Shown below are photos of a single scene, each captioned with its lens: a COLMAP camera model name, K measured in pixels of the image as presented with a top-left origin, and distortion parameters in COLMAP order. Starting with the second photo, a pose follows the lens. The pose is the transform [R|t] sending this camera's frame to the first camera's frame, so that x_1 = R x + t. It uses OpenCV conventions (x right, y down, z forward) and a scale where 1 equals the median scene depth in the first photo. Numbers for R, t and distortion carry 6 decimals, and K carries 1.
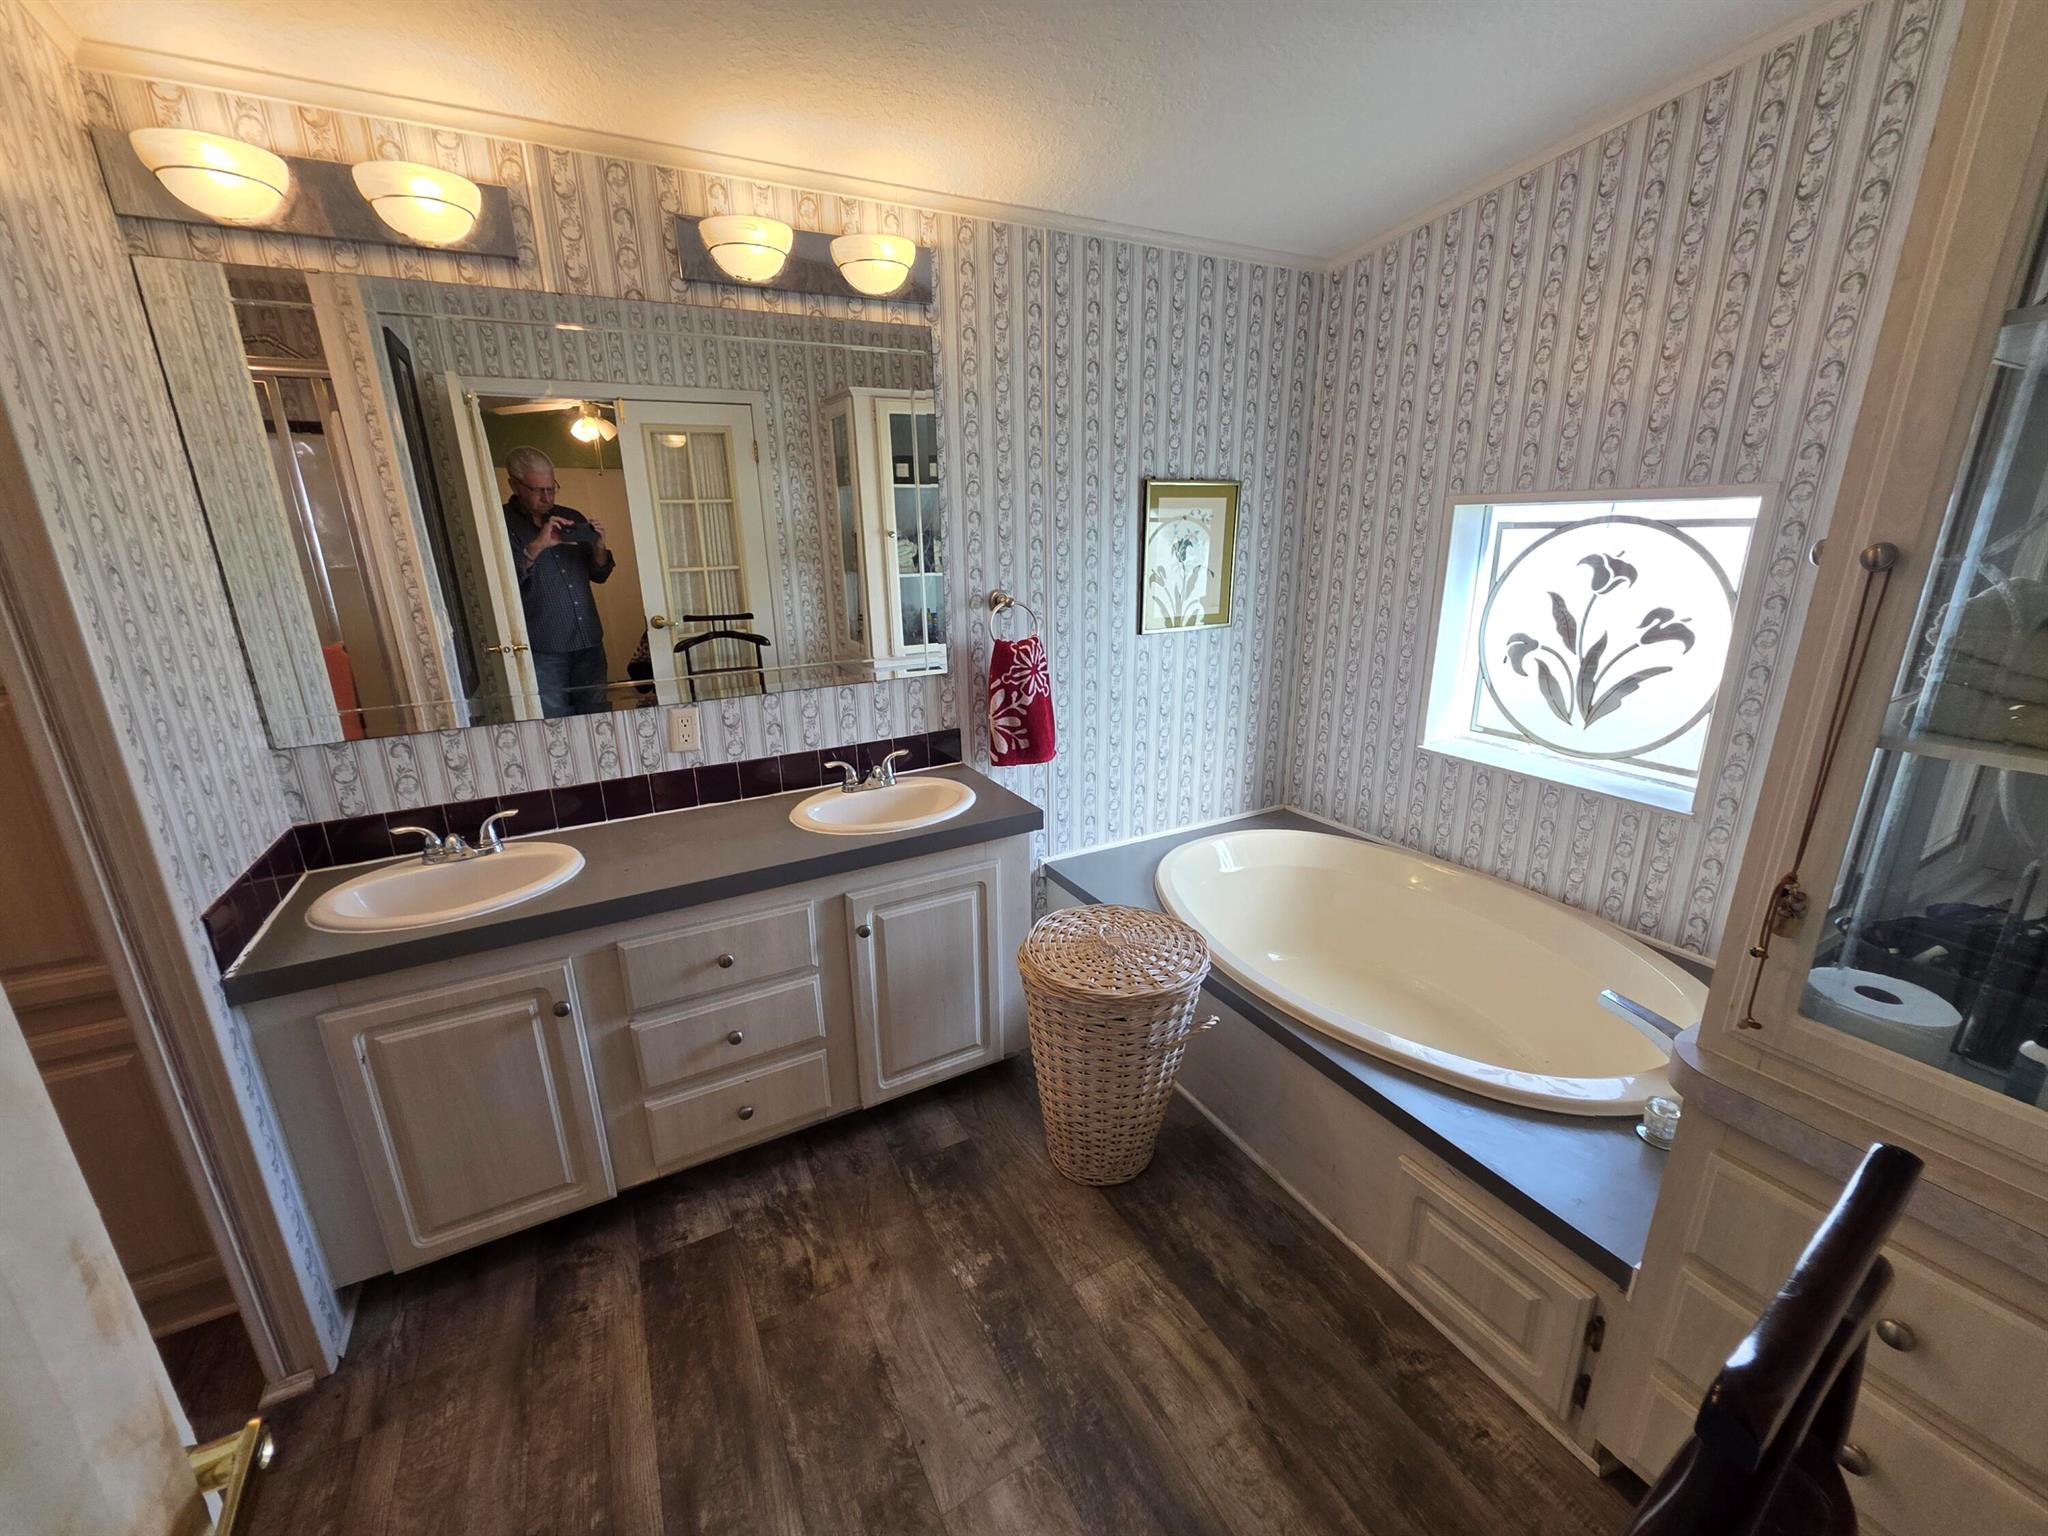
lens RADIAL K [[819.1, 0, 1004.7], [0, 819.1, 763.8], [0, 0, 1]] dist [0.000696, 0.000603]
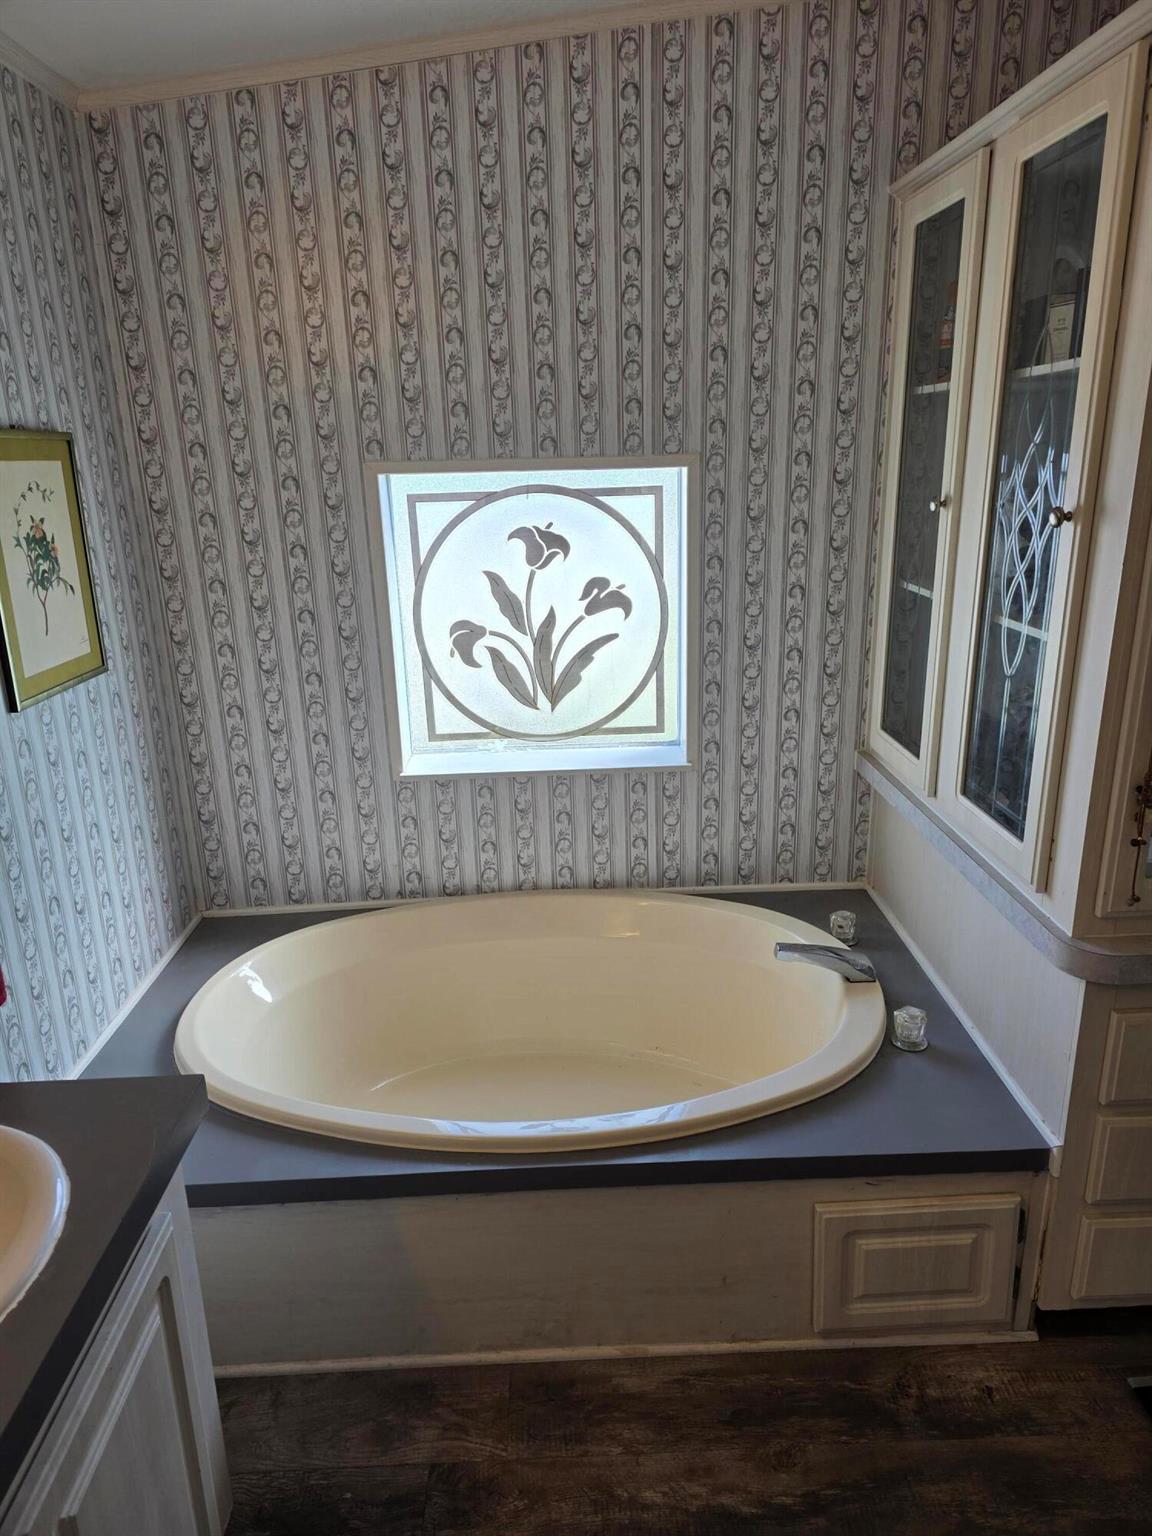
lens RADIAL K [[1020.3, 0, 574.0], [0, 1020.3, 783.1], [0, 0, 1]] dist [0.051209, -0.044014]
pose [[0.431479, -0.265650, 0.862123, -0.326835], [0.271237, 0.949644, 0.156868, -0.142126], [-0.860381, 0.166154, 0.481805, 0.425242]]
